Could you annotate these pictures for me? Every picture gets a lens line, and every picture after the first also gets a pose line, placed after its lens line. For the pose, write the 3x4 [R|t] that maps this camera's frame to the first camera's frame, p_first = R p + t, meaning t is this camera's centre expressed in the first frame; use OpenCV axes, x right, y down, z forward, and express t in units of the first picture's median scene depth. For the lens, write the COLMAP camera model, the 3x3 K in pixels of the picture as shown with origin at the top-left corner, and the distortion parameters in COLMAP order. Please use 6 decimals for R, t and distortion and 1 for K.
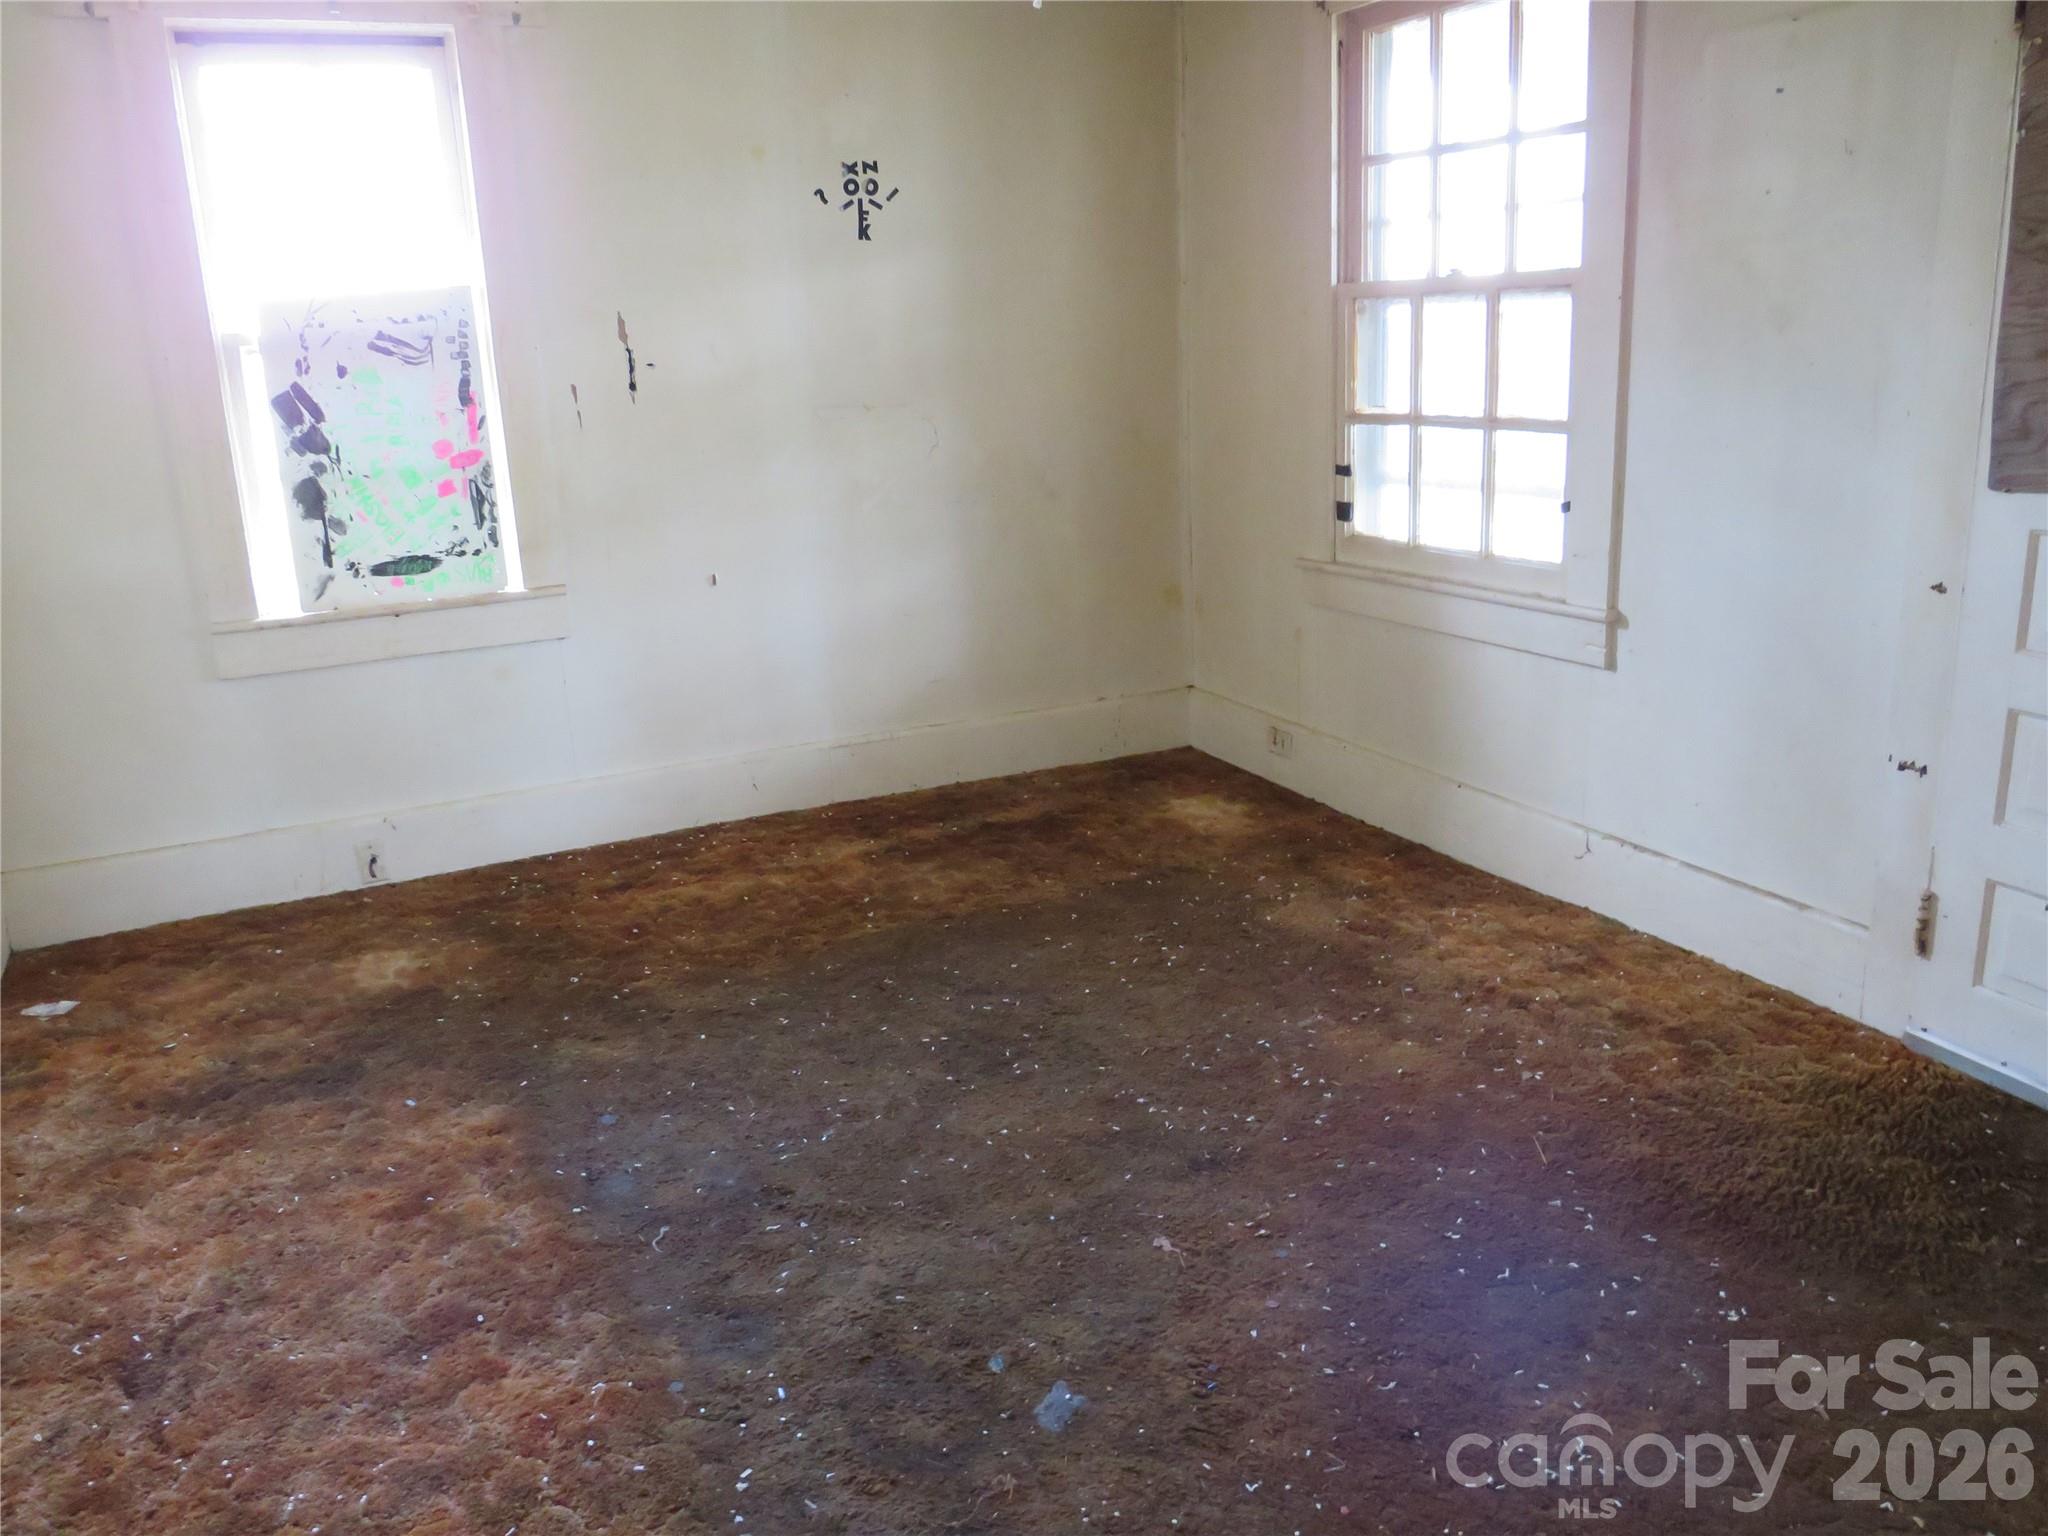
lens RADIAL K [[1691.0, 0, 1017.5], [0, 1691.0, 766.7], [0, 0, 1]] dist [-0.006301, -0.006524]
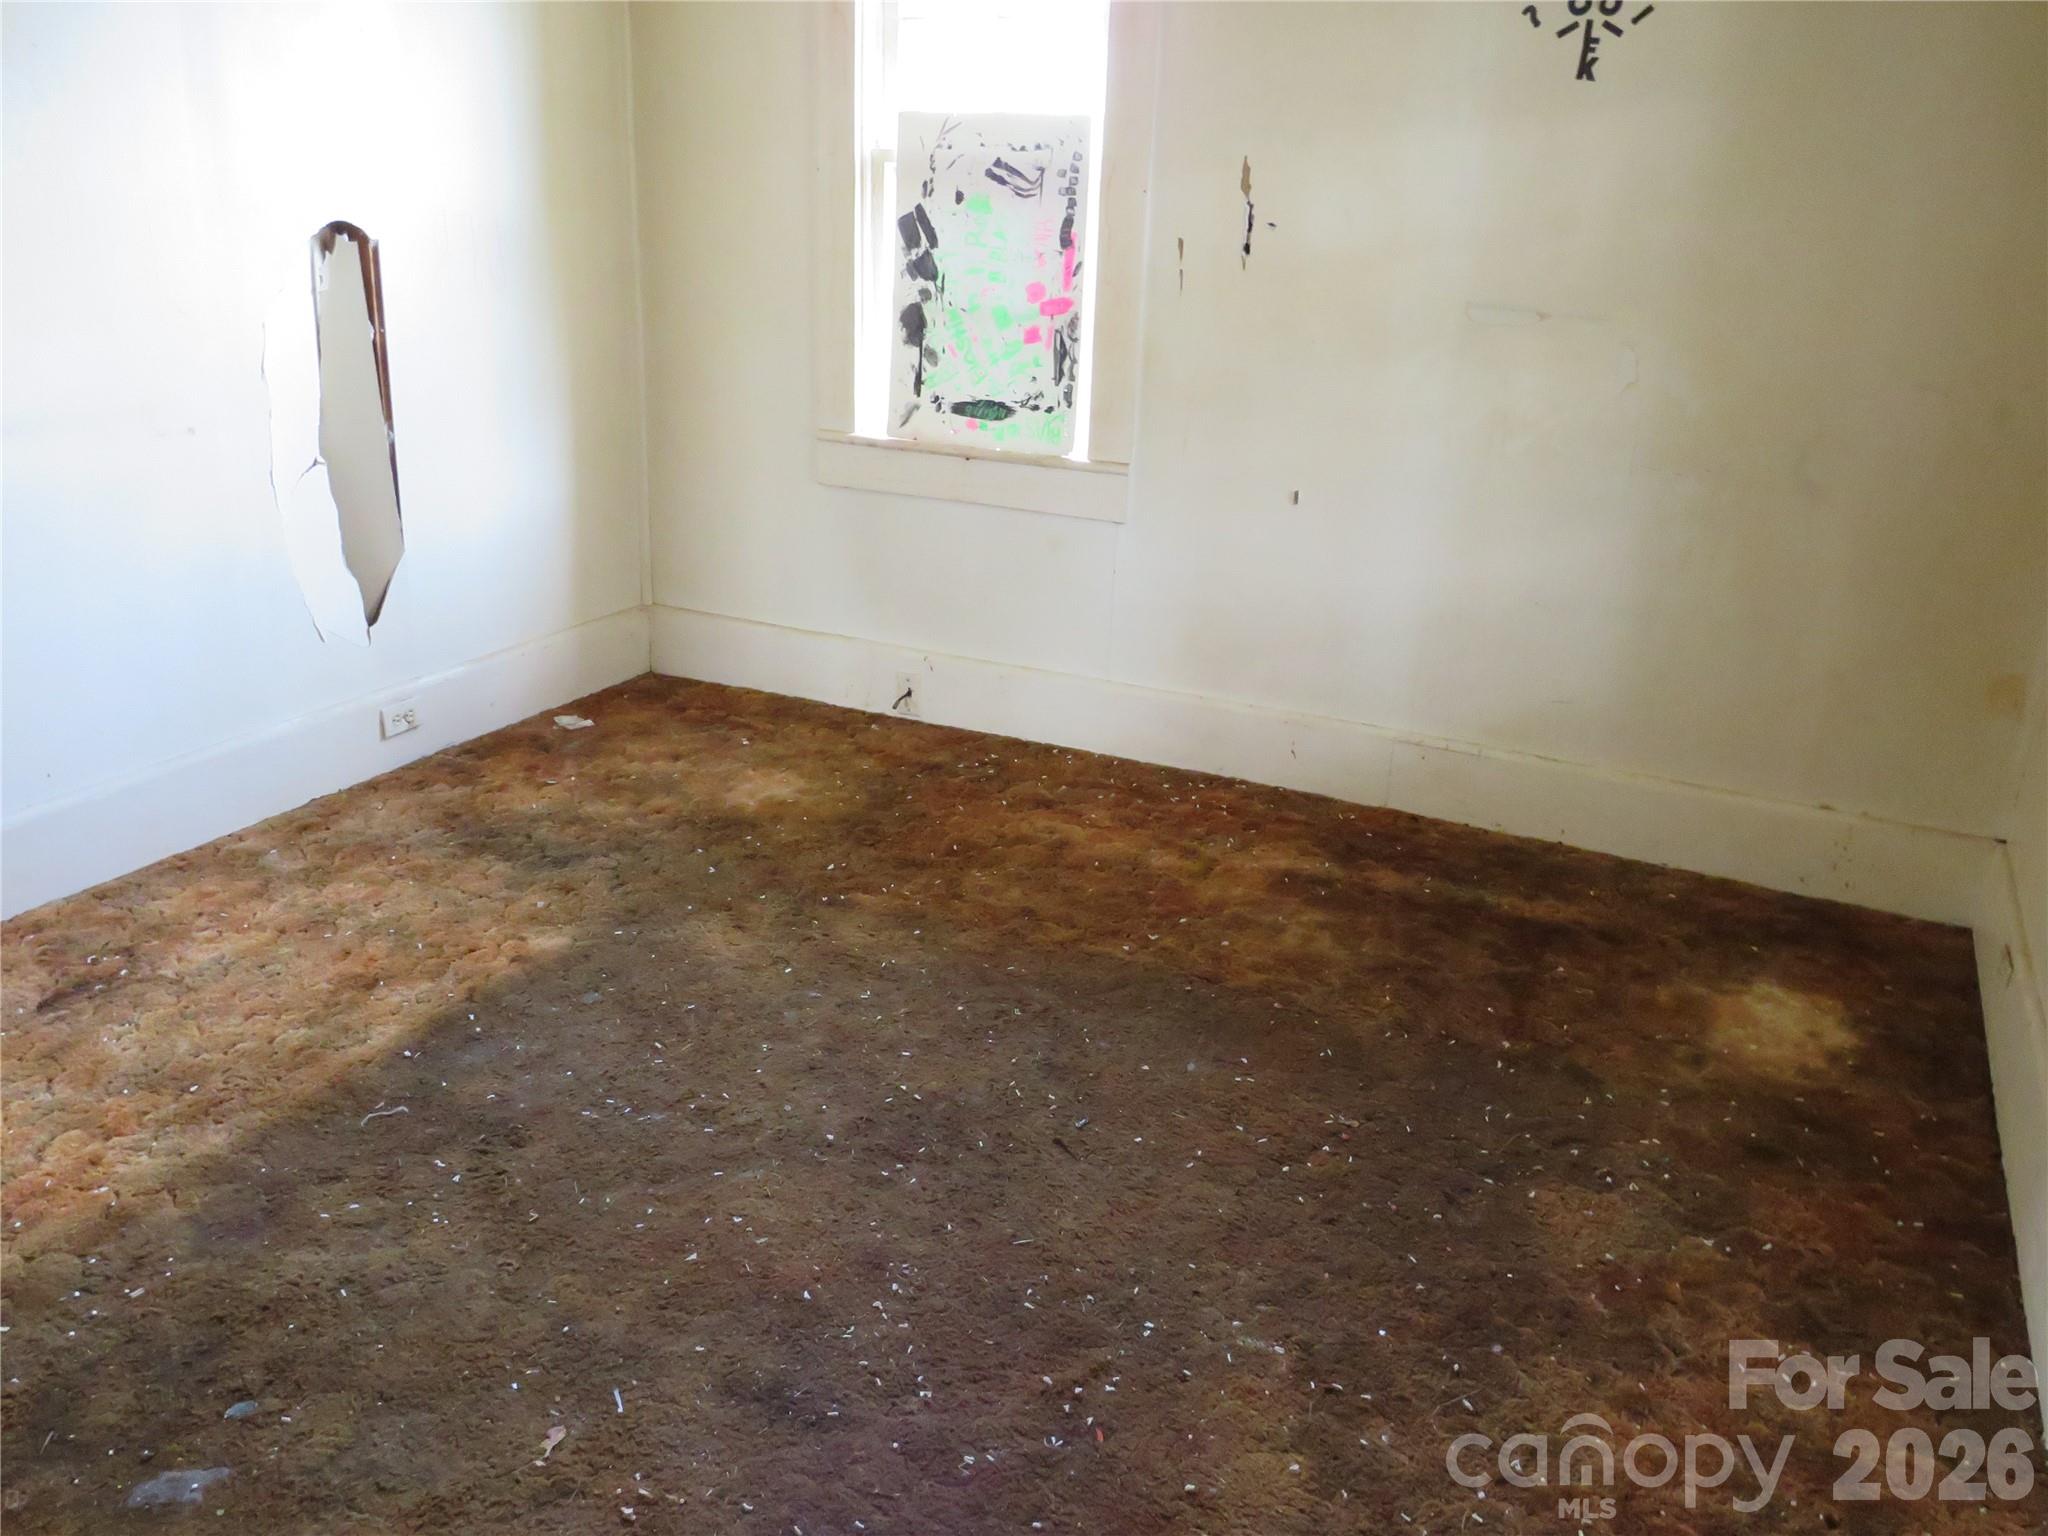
lens RADIAL K [[1691.0, 0, 1021.5], [0, 1691.0, 773.1], [0, 0, 1]] dist [-0.006301, -0.006524]
pose [[0.598299, 0.334366, -0.728174, 0.417182], [-0.266818, 0.940045, 0.212425, -0.134406], [0.755544, 0.067197, 0.651643, 0.405616]]
